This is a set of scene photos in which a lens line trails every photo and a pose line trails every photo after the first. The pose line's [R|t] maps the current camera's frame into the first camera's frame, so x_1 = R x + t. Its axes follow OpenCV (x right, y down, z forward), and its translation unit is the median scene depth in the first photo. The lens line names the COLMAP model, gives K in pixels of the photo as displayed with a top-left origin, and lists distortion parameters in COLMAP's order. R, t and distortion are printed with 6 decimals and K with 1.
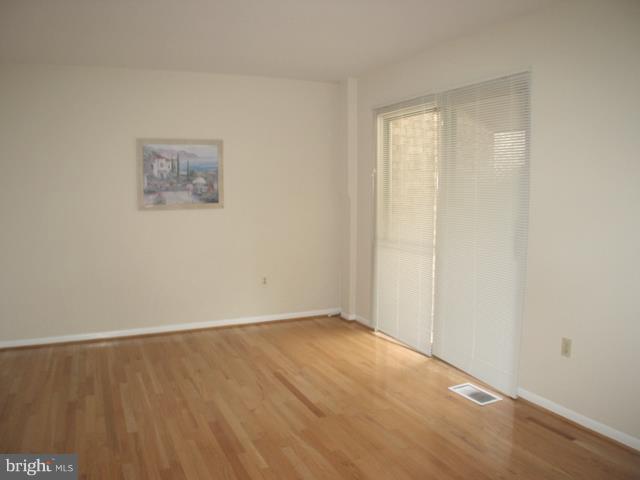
lens RADIAL K [[521.9, 0, 320.0], [0, 521.9, 240.0], [0, 0, 1]] dist [-0.206827, 0.107405]
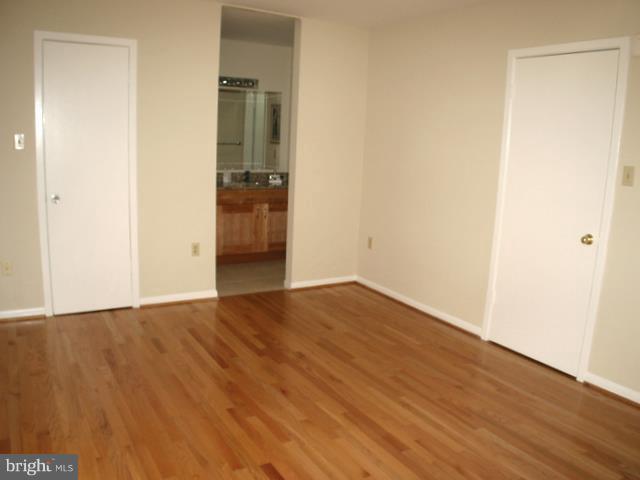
lens RADIAL K [[521.9, 0, 320.0], [0, 521.9, 240.0], [0, 0, 1]] dist [-0.206827, 0.107405]
pose [[-0.991940, -0.018922, -0.125284, 0.025672], [-0.052962, 0.960181, 0.274311, -0.173521], [0.115105, 0.278735, -0.953445, 1.741534]]
